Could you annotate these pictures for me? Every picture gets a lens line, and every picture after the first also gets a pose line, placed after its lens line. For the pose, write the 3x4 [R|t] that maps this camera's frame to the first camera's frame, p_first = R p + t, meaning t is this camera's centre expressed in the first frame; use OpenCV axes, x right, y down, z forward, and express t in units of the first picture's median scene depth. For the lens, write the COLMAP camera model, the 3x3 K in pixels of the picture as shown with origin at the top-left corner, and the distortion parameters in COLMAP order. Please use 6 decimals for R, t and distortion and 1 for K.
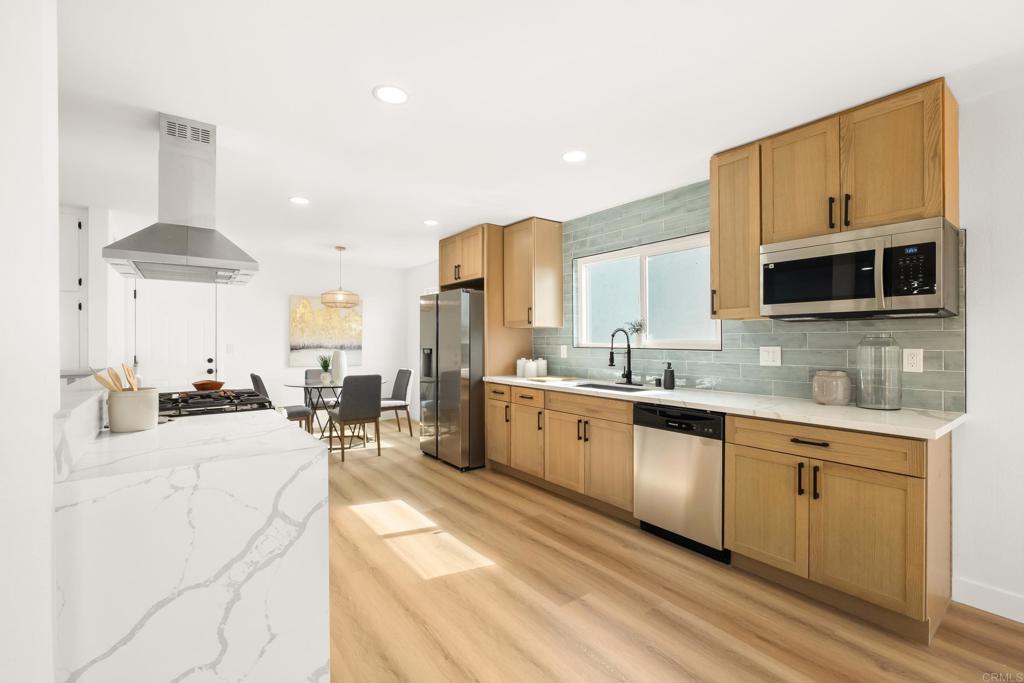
lens RADIAL K [[445.6, 0, 517.2], [0, 445.6, 340.3], [0, 0, 1]] dist [-0.001243, -0.000167]
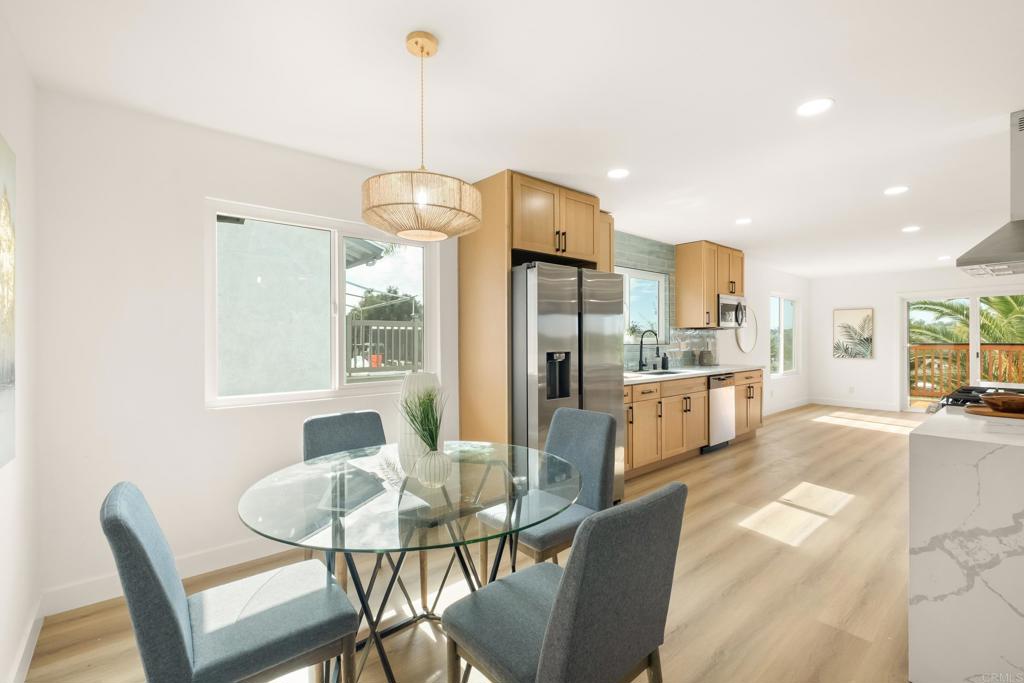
lens RADIAL K [[445.6, 0, 517.2], [0, 445.6, 340.3], [0, 0, 1]] dist [-0.001243, -0.000167]
pose [[-0.051208, -0.003313, 0.998683, -1.244399], [0.008264, 0.999959, 0.003741, -0.002459], [-0.998654, 0.008444, -0.051178, 1.667316]]
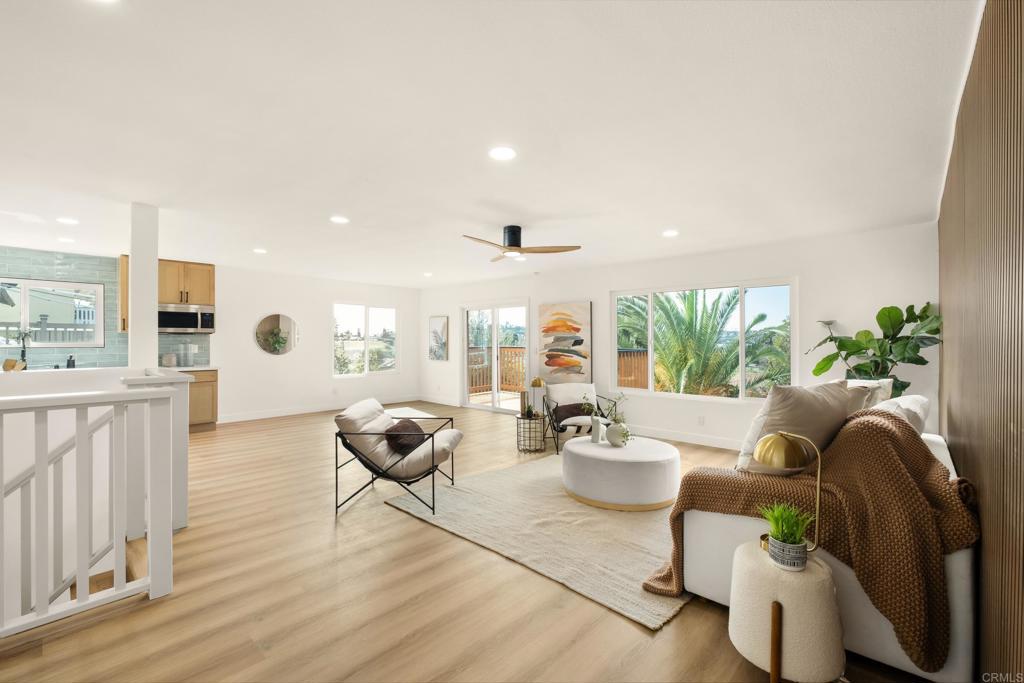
lens RADIAL K [[445.6, 0, 517.2], [0, 445.6, 340.3], [0, 0, 1]] dist [-0.001243, -0.000167]
pose [[-0.190992, -0.001504, 0.981590, -1.757637], [0.002305, 0.999995, 0.001980, -0.008354], [-0.981589, 0.002641, -0.190988, -0.385793]]
